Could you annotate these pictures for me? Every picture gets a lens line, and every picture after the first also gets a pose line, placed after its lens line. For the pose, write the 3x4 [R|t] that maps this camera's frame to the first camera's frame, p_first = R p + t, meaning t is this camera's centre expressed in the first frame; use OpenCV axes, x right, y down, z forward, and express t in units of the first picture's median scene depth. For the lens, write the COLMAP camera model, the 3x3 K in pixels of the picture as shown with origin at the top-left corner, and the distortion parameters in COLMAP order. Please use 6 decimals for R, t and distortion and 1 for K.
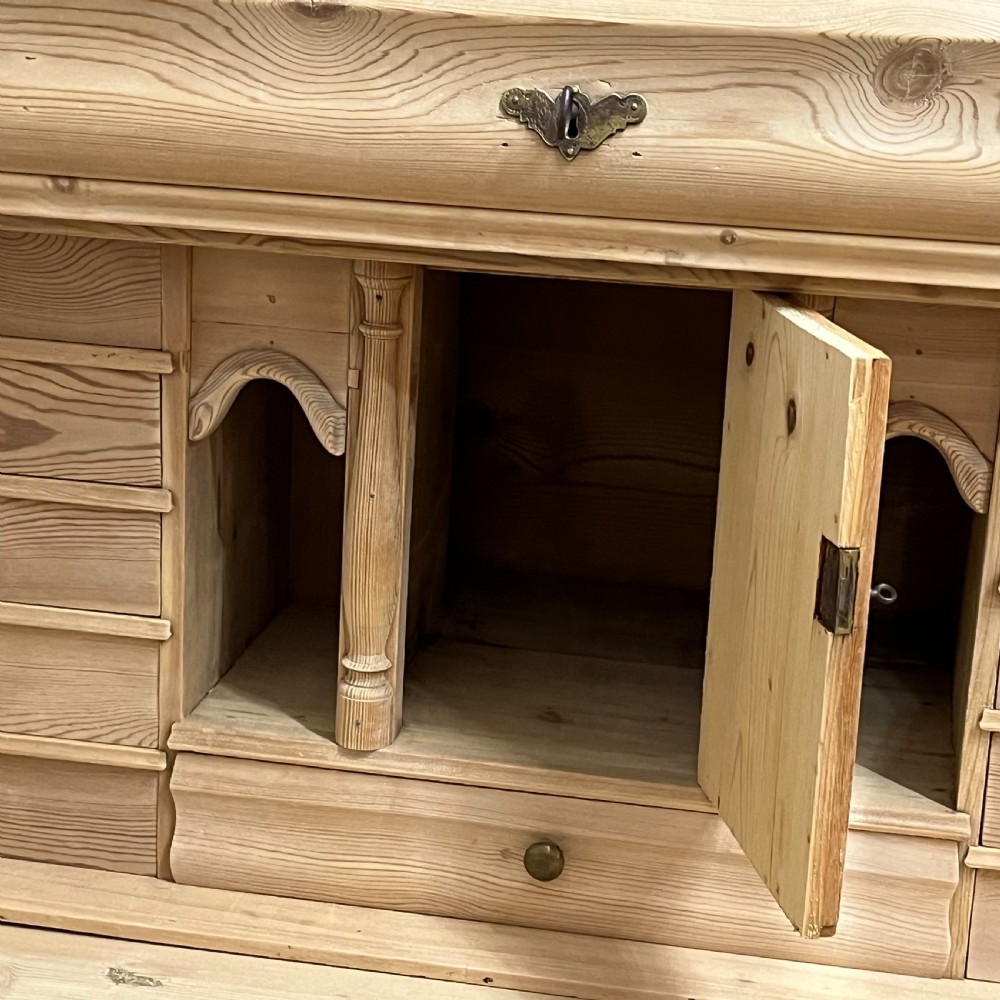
lens RADIAL K [[2147.2, 0, 501.0], [0, 2147.2, 499.0], [0, 0, 1]] dist [0.217133, -1.033646]
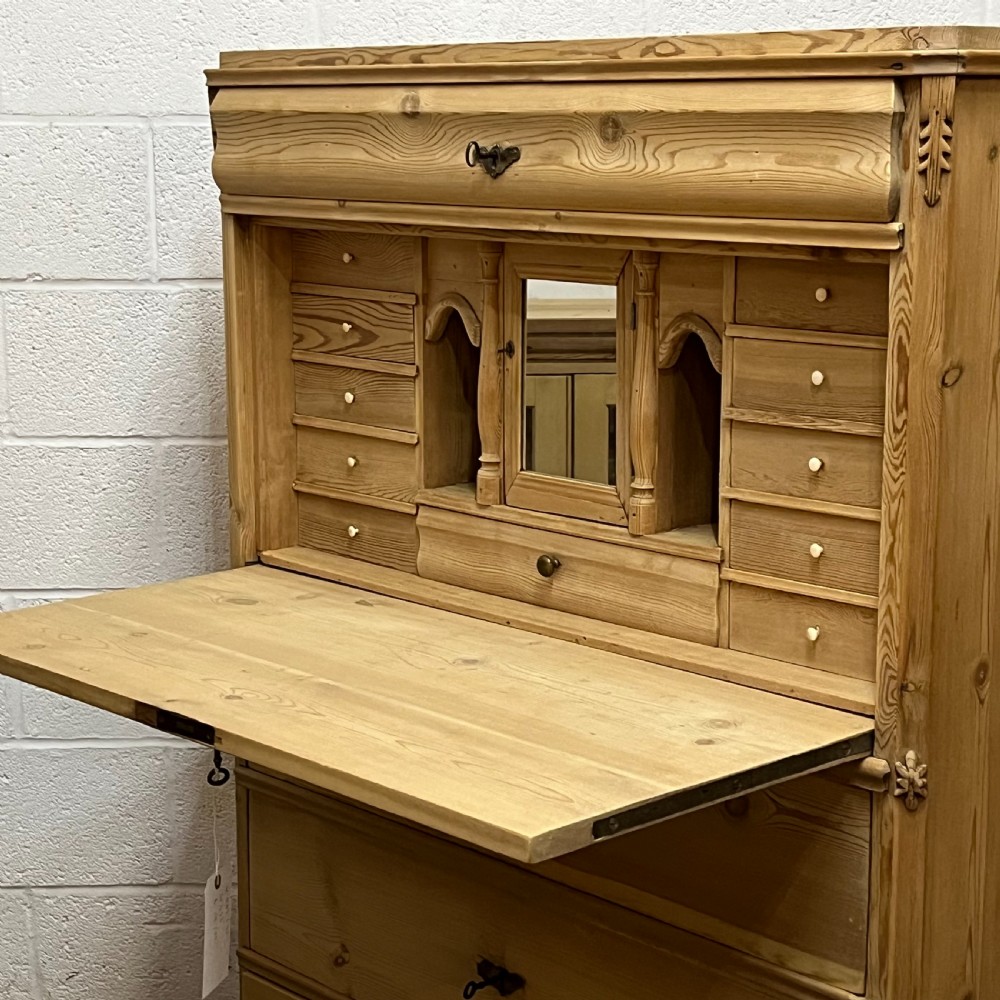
lens RADIAL K [[2138.2, 0, 502.5], [0, 2138.2, 513.1], [0, 0, 1]] dist [0.219194, -1.184921]
pose [[0.799715, 0.064330, -0.596924, 1.250150], [-0.129619, 0.989295, -0.067039, 0.288102], [0.586221, 0.130985, 0.799492, -0.583570]]
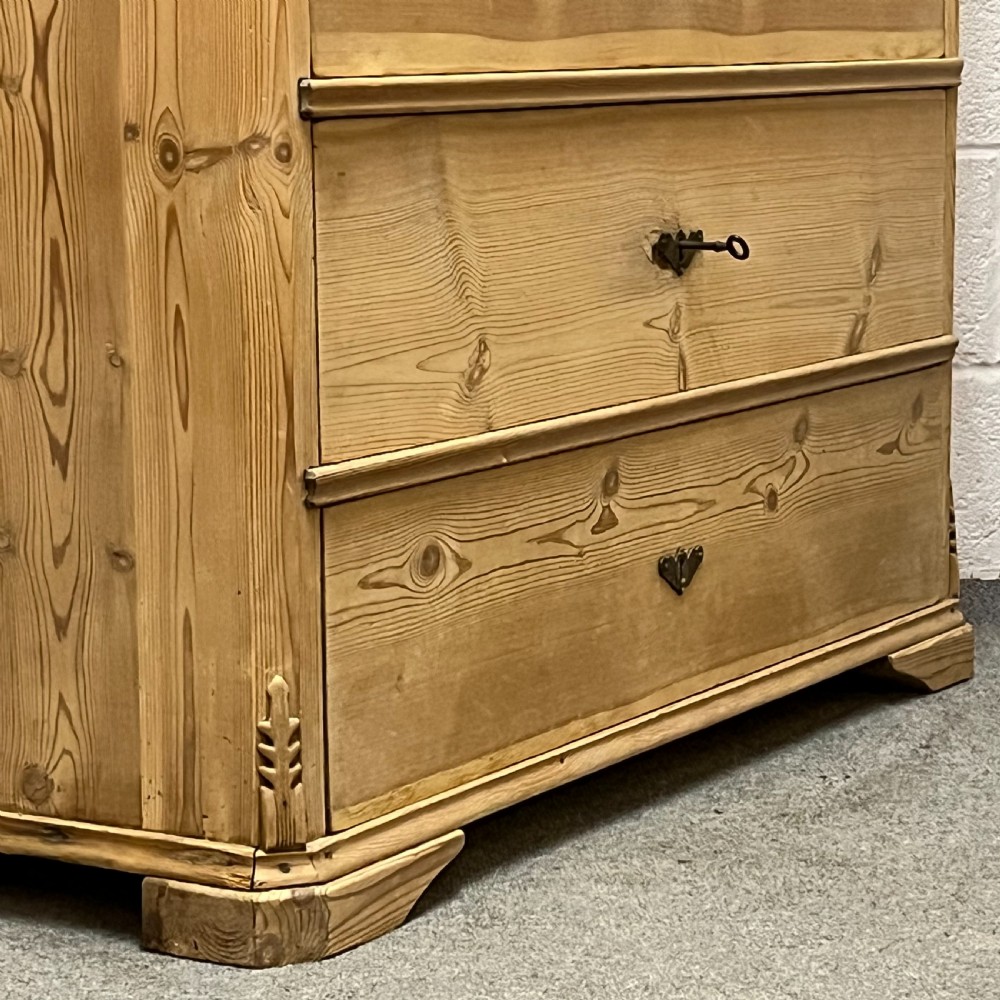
lens RADIAL K [[3194.8, 0, 500.1], [0, 3194.8, 538.2], [0, 0, 1]] dist [0.180759, -0.668302]
pose [[0.360377, -0.192971, 0.912629, -2.089512], [0.278320, 0.956048, 0.092249, 0.561705], [-0.890318, 0.220759, 0.398245, 0.487779]]
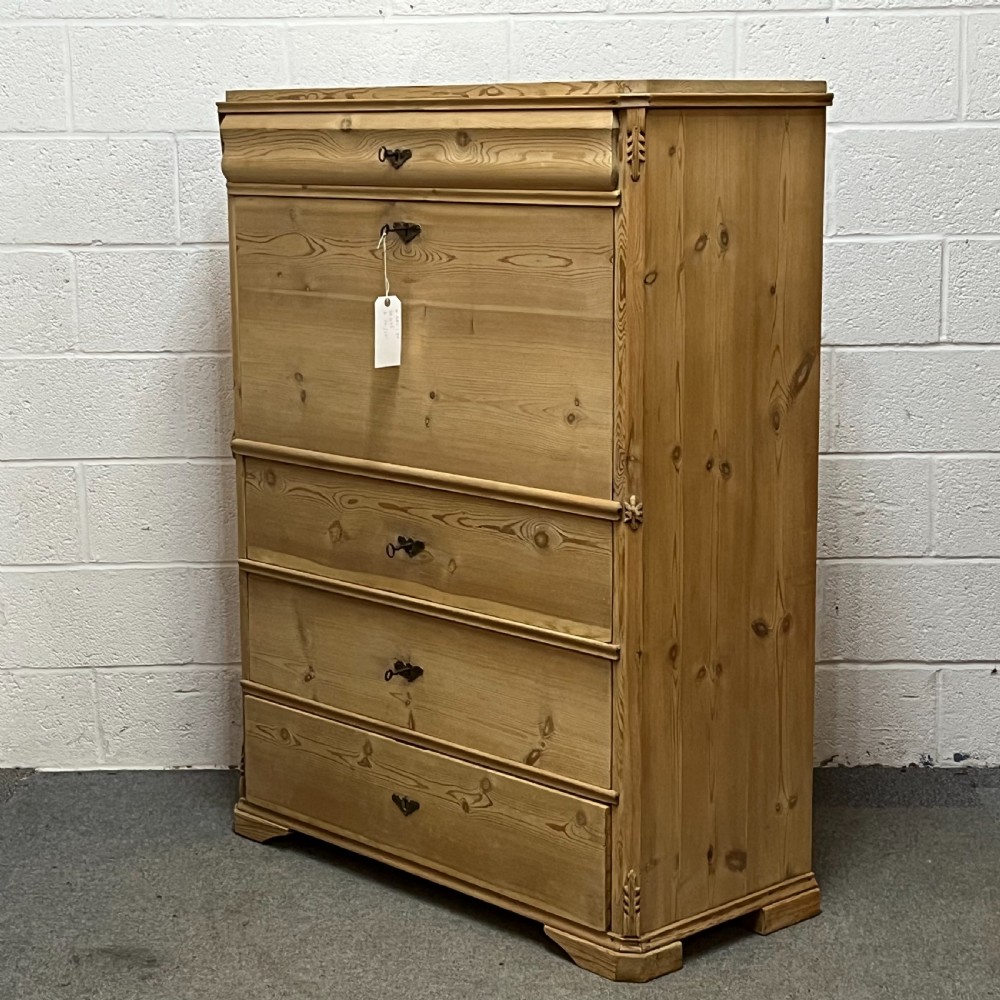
lens RADIAL K [[2134.9, 0, 499.3], [0, 2134.9, 511.2], [0, 0, 1]] dist [0.156066, -0.746920]
pose [[0.805532, 0.054126, -0.590076, 2.120125], [-0.120719, 0.989925, -0.073994, 0.588967], [0.580126, 0.130838, 0.803950, -1.506122]]
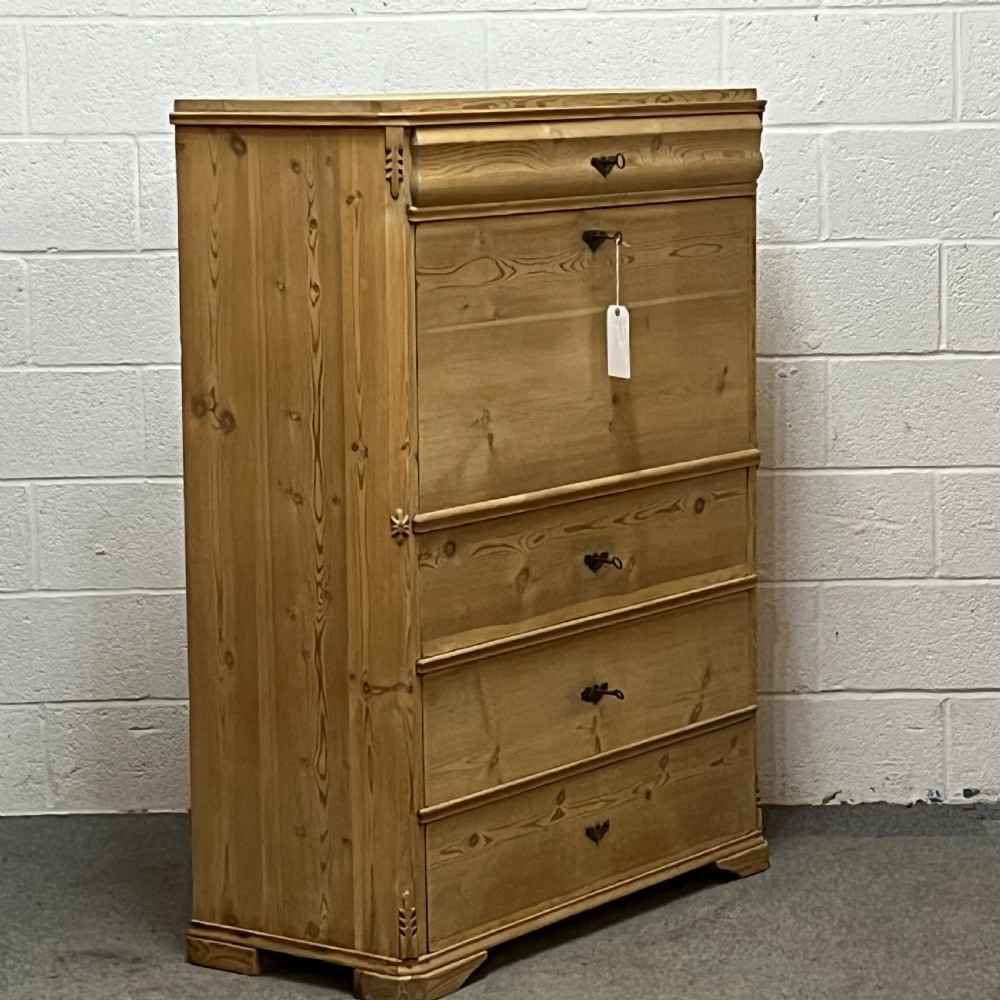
lens RADIAL K [[3194.8, 0, 500.1], [0, 3194.8, 538.2], [0, 0, 1]] dist [0.180759, -0.668302]
pose [[0.444771, -0.184421, 0.876452, -4.397592], [0.276968, 0.958927, 0.061223, 0.032418], [-0.851744, 0.215519, 0.477581, -1.096977]]
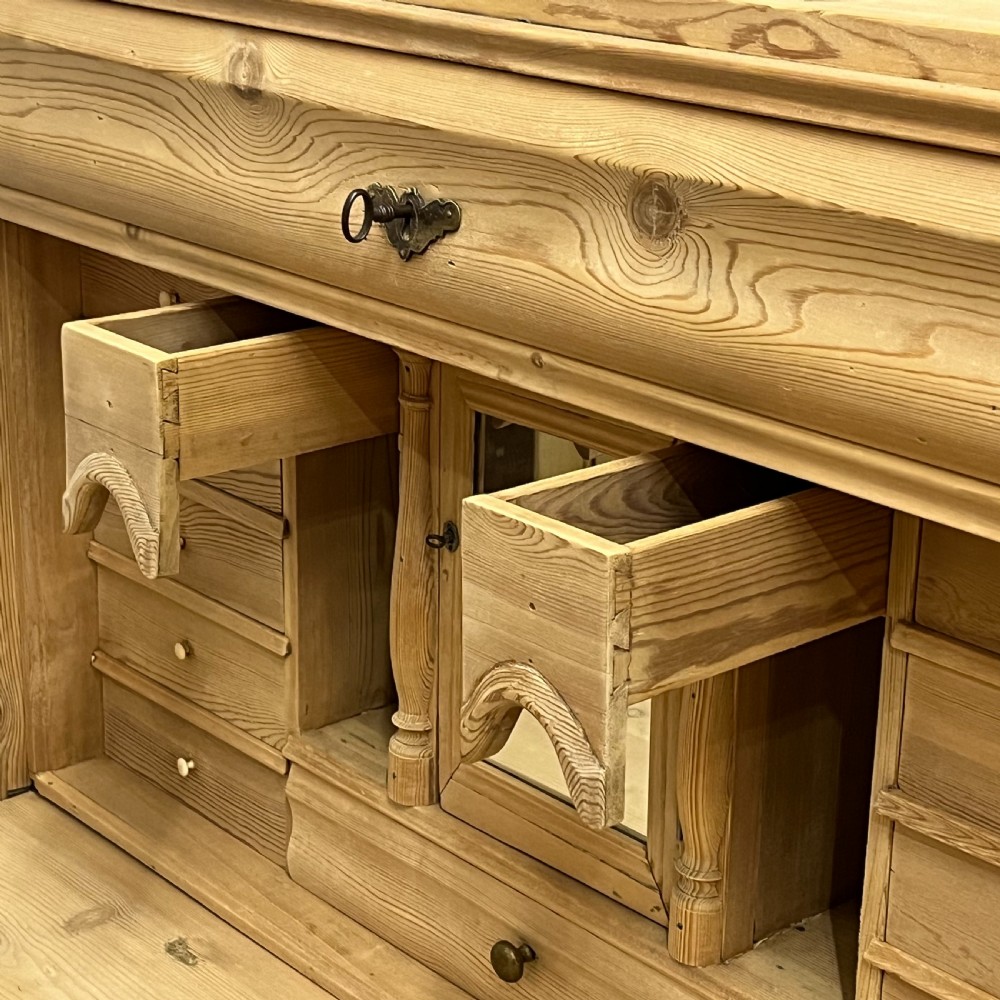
lens RADIAL K [[2147.2, 0, 501.0], [0, 2147.2, 499.0], [0, 0, 1]] dist [0.217133, -1.033646]
pose [[0.784907, 0.169348, -0.596023, 0.644366], [-0.153623, 0.985079, 0.077583, -0.129223], [0.600268, 0.030668, 0.799211, 0.241974]]
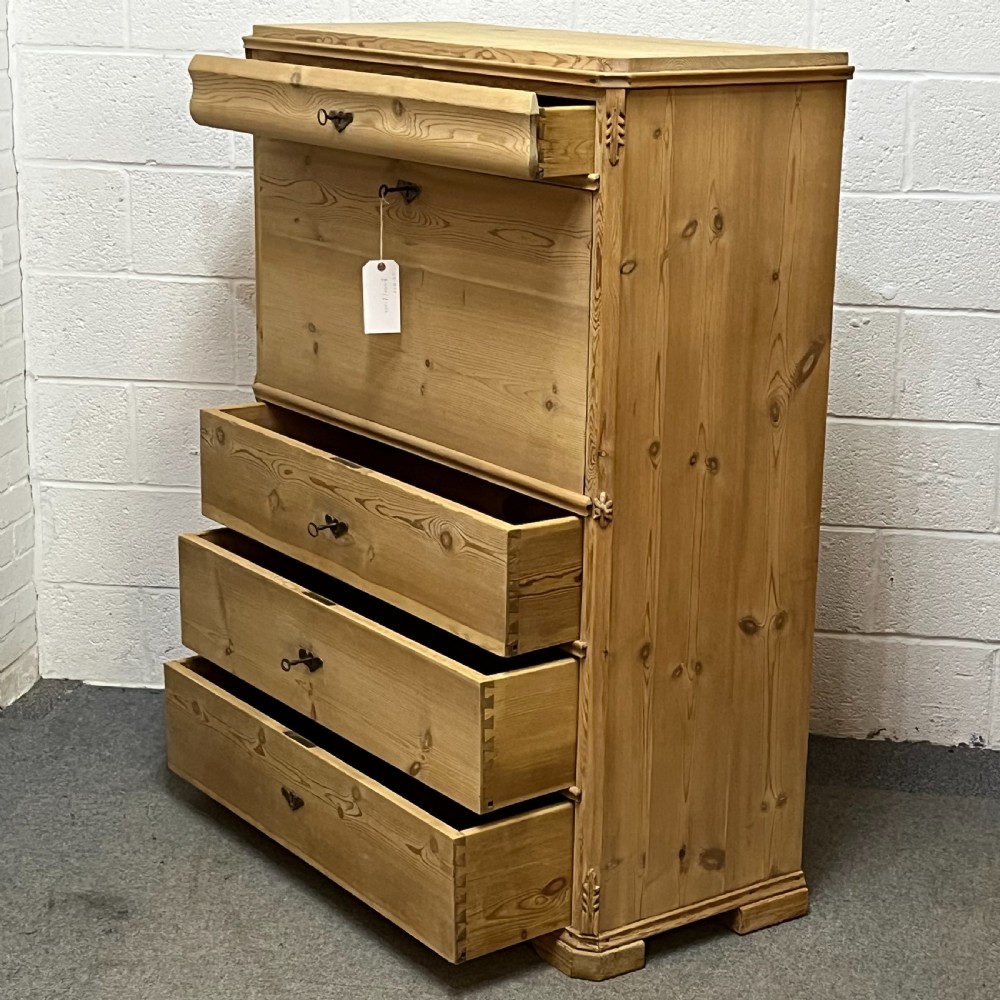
lens RADIAL K [[2138.2, 0, 502.5], [0, 2138.2, 513.1], [0, 0, 1]] dist [0.219194, -1.184921]
pose [[0.720914, 0.150251, -0.676541, 2.363245], [-0.178278, 0.983568, 0.028467, 0.288518], [0.669702, 0.100090, 0.735854, -1.195364]]
